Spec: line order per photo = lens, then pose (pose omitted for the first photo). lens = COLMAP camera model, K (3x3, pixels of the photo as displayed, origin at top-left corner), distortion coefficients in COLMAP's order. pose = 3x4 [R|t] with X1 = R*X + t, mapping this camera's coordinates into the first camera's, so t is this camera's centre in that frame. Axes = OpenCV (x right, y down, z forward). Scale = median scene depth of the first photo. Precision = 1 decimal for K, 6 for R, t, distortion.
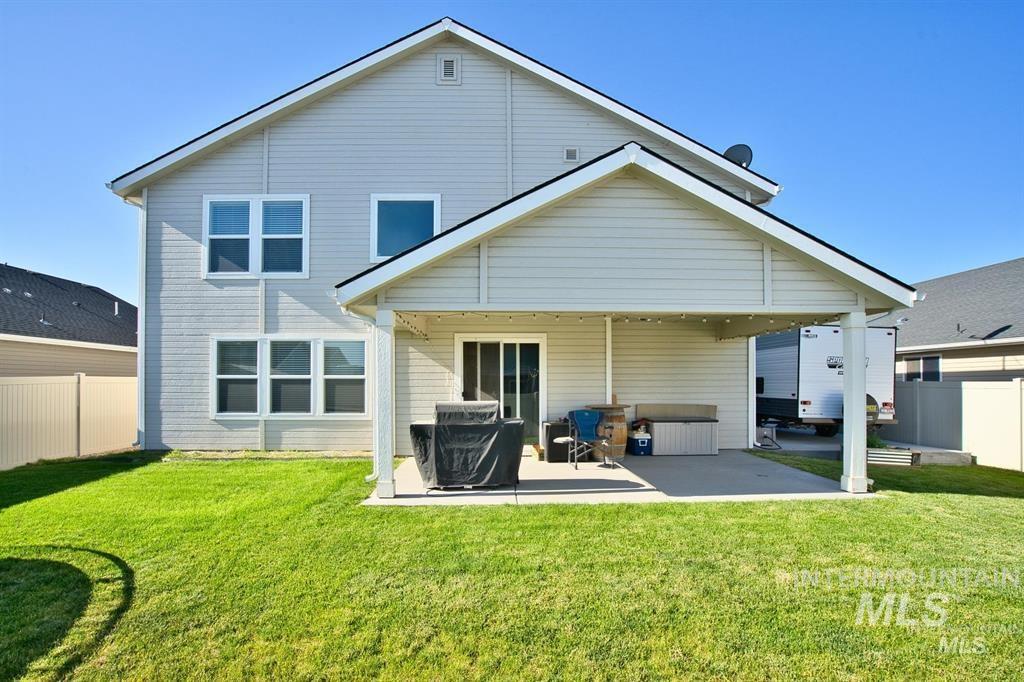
lens RADIAL K [[488.3, 0, 512.0], [0, 488.3, 341.0], [0, 0, 1]] dist [-0.036651, 0.000667]
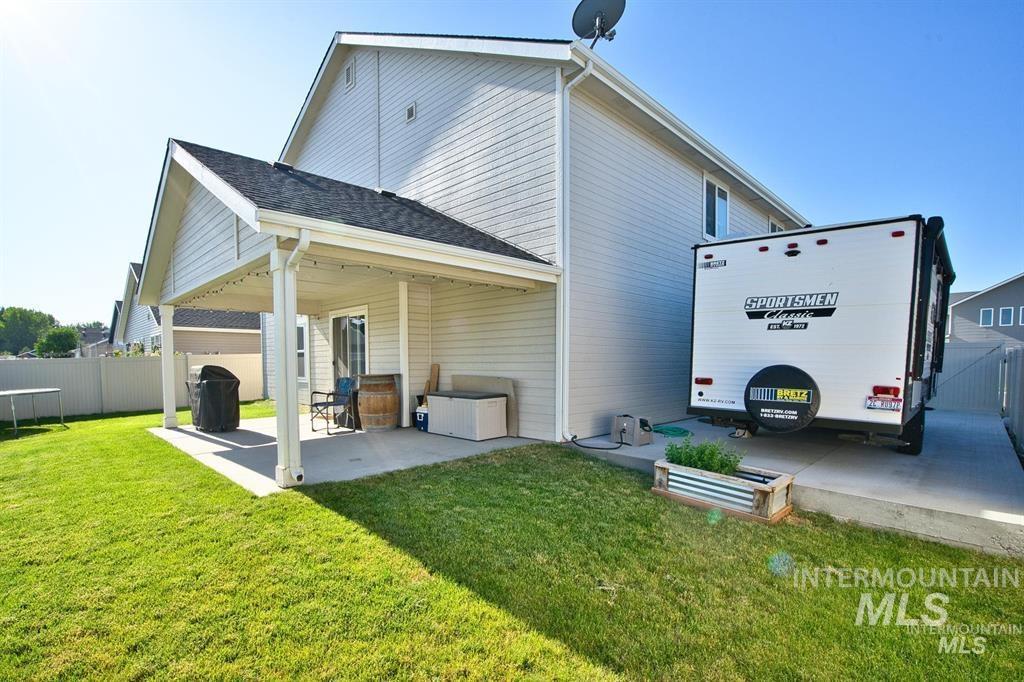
lens RADIAL K [[488.3, 0, 512.0], [0, 488.3, 341.0], [0, 0, 1]] dist [-0.036651, 0.000667]
pose [[0.690790, -0.031488, -0.722369, 0.975149], [0.067877, 0.997464, 0.021430, 0.057921], [0.719862, -0.063835, 0.691175, 0.482588]]
